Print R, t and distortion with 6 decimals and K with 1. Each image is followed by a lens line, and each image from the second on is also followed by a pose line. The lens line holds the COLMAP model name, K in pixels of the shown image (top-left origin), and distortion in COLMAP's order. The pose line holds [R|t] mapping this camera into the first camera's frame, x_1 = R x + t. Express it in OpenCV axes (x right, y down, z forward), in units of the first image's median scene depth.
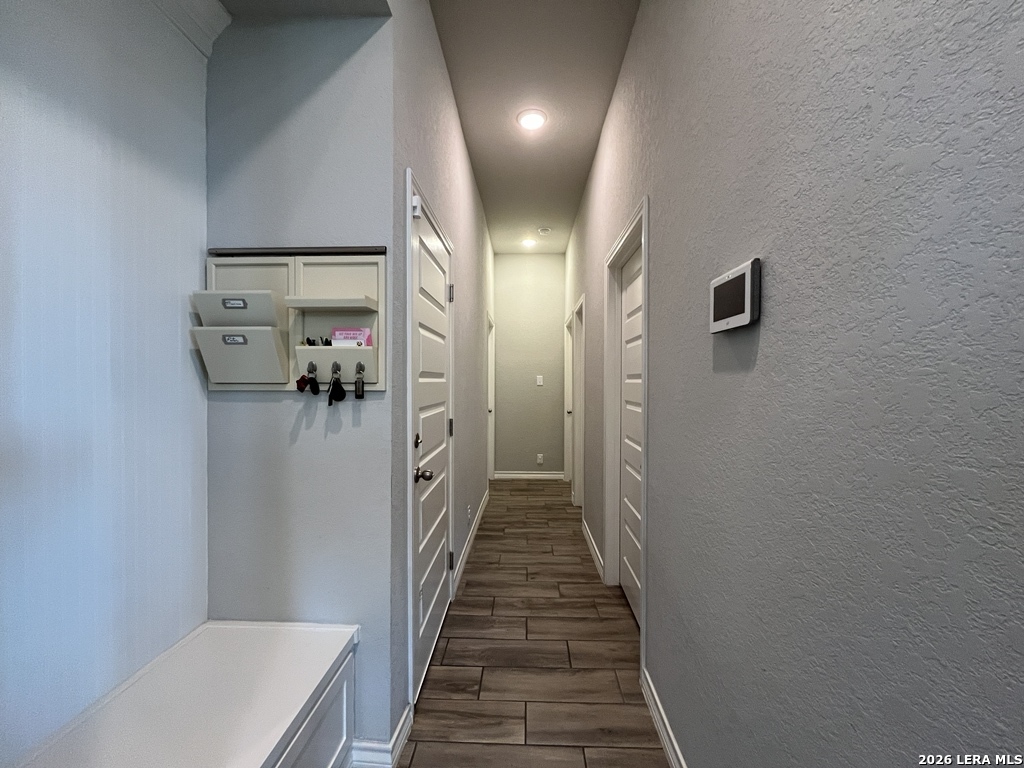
lens RADIAL K [[414.0, 0, 512.6], [0, 414.0, 382.6], [0, 0, 1]] dist [-0.004292, 0.000364]
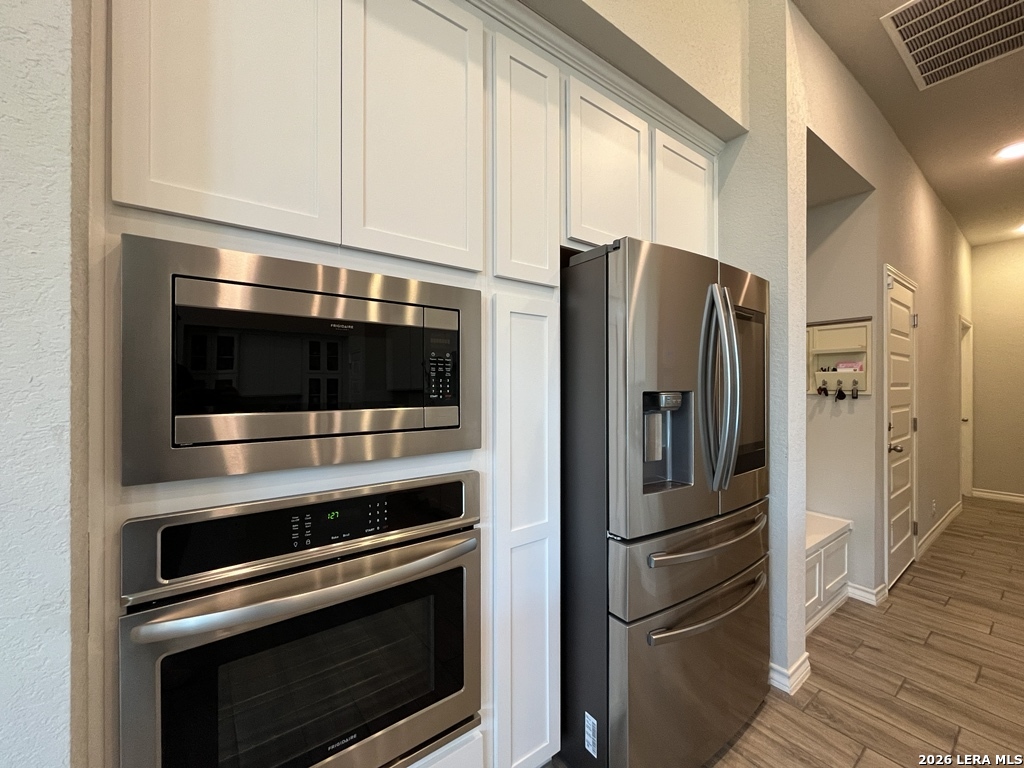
lens RADIAL K [[414.0, 0, 514.4], [0, 414.0, 383.0], [0, 0, 1]] dist [-0.004292, 0.000364]
pose [[0.626715, -0.001862, -0.779246, 0.102822], [-0.003964, 0.999977, -0.005577, -0.013719], [0.779238, 0.006584, 0.626693, -1.133207]]
